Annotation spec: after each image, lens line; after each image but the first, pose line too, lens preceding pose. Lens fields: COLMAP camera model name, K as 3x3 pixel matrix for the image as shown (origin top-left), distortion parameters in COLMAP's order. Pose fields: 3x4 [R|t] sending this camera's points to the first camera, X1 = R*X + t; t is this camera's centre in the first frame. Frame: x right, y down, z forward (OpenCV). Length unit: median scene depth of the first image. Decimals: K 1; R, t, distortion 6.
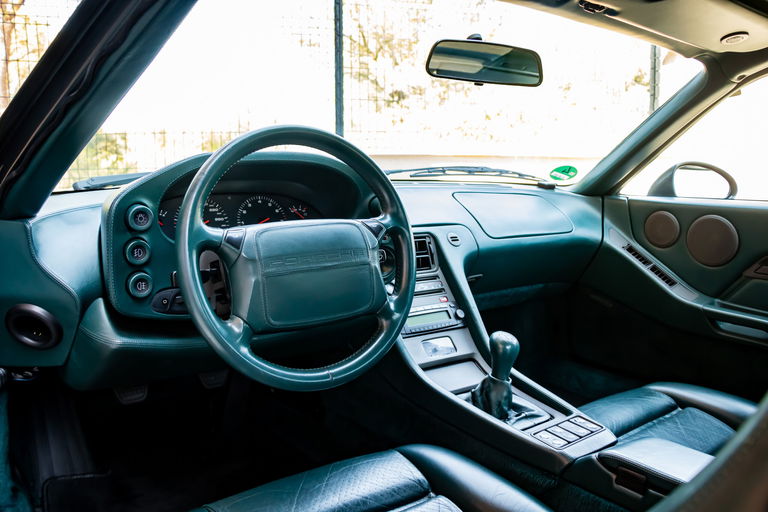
lens RADIAL K [[624.3, 0, 384.0], [0, 624.3, 256.0], [0, 0, 1]] dist [-0.169014, 0.106455]
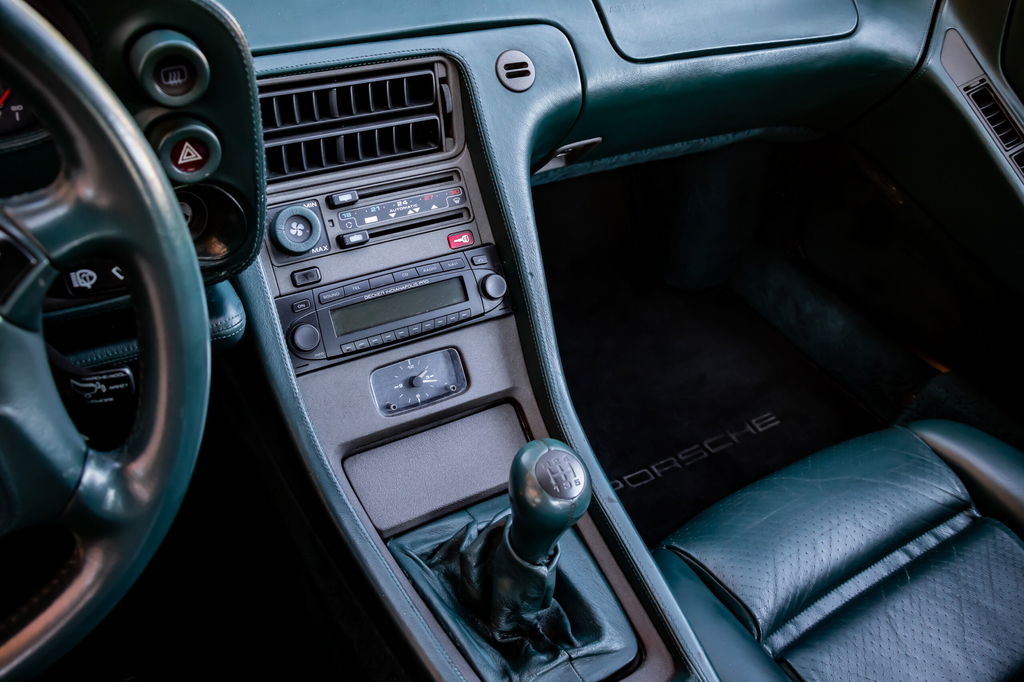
lens RADIAL K [[832.3, 0, 512.0], [0, 832.3, 341.0], [0, 0, 1]] dist [-0.169014, 0.106455]
pose [[0.993142, 0.109349, -0.041364, 0.151131], [-0.072185, 0.851851, 0.518786, -0.145697], [0.091965, -0.512243, 0.853903, 0.509309]]
